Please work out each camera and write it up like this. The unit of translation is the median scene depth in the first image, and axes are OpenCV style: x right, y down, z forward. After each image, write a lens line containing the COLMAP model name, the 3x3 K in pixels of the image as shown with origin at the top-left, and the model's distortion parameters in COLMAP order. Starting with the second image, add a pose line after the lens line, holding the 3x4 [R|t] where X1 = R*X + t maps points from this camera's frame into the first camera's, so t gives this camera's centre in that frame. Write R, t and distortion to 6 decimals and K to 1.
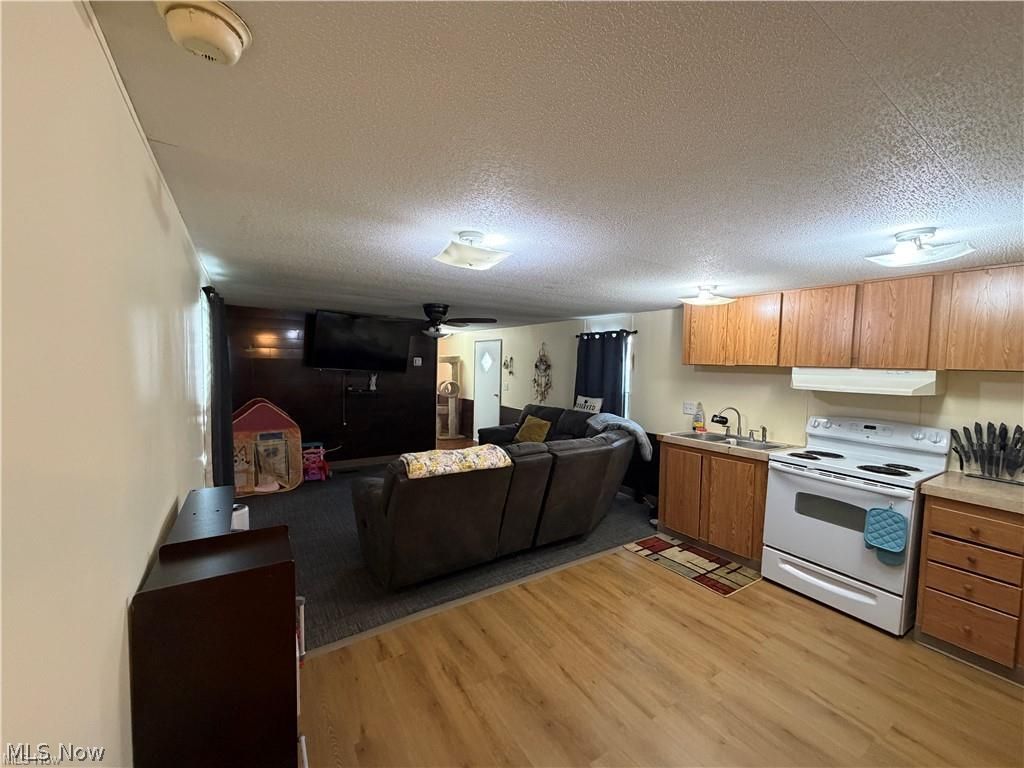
lens RADIAL K [[408.7, 0, 510.8], [0, 408.7, 385.1], [0, 0, 1]] dist [0.002078, 0.000412]
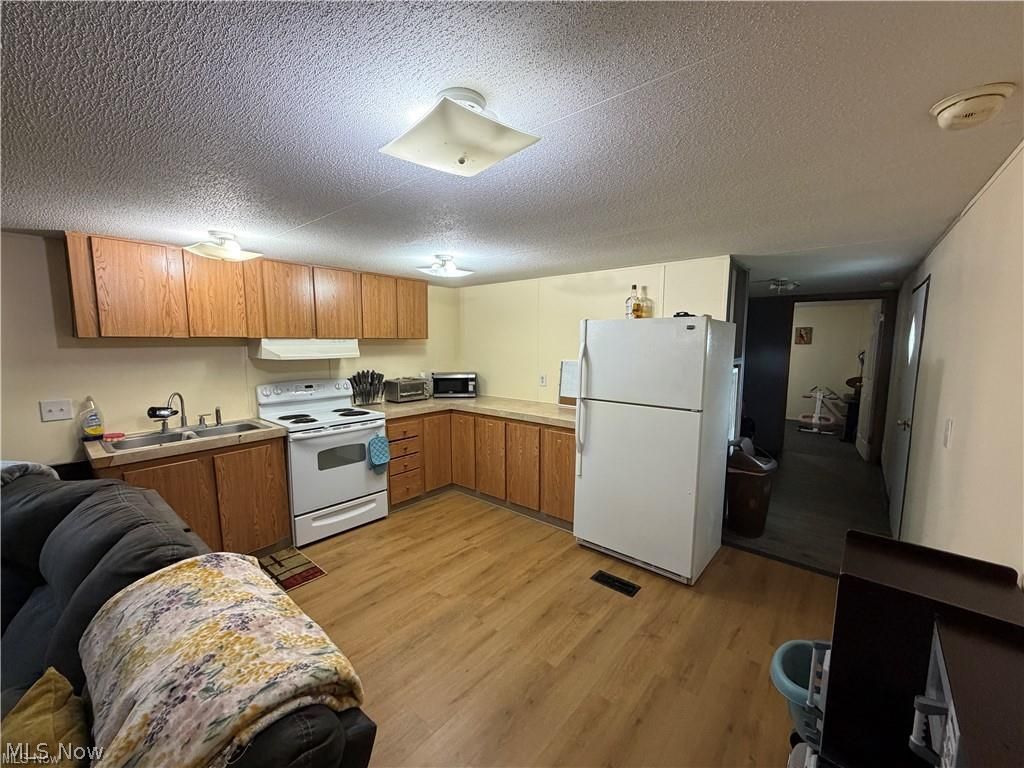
lens RADIAL K [[408.7, 0, 509.9], [0, 408.7, 384.7], [0, 0, 1]] dist [0.002078, 0.000412]
pose [[-0.281609, -0.129953, 0.950689, -0.476057], [0.044451, 0.987956, 0.148214, -0.059757], [-0.958499, 0.083998, -0.272440, 0.802629]]
